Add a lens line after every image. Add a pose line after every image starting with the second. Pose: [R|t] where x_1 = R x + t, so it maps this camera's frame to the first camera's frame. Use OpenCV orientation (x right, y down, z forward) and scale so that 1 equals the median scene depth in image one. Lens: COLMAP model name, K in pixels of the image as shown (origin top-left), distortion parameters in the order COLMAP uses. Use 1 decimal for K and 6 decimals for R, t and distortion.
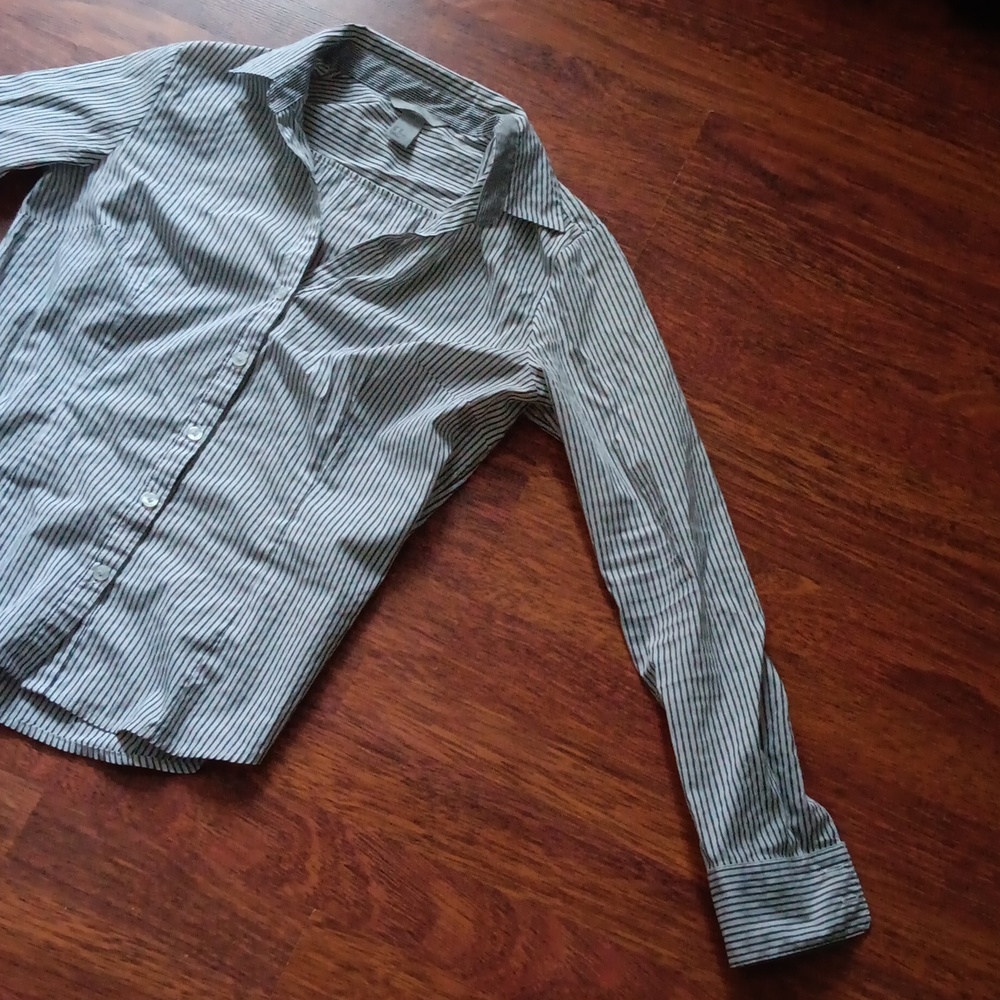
lens RADIAL K [[1749.3, 0, 500.0], [0, 1749.3, 500.0], [0, 0, 1]] dist [0.138824, -0.291947]
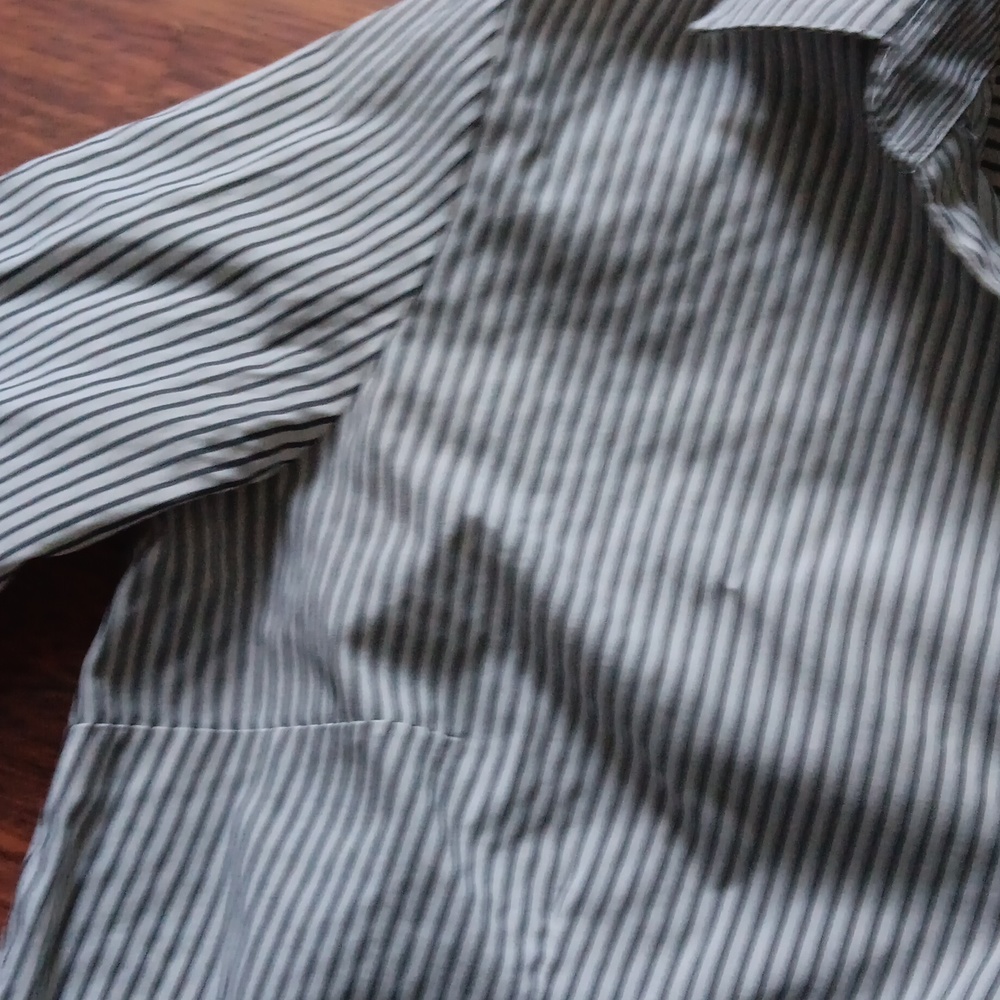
lens RADIAL K [[1749.3, 0, 500.0], [0, 1749.3, 500.0], [0, 0, 1]] dist [0.138824, -0.291947]
pose [[0.976164, -0.148518, -0.158259, -0.153247], [0.169077, 0.977583, 0.125475, -0.214077], [0.136076, -0.149242, 0.979393, 0.722692]]
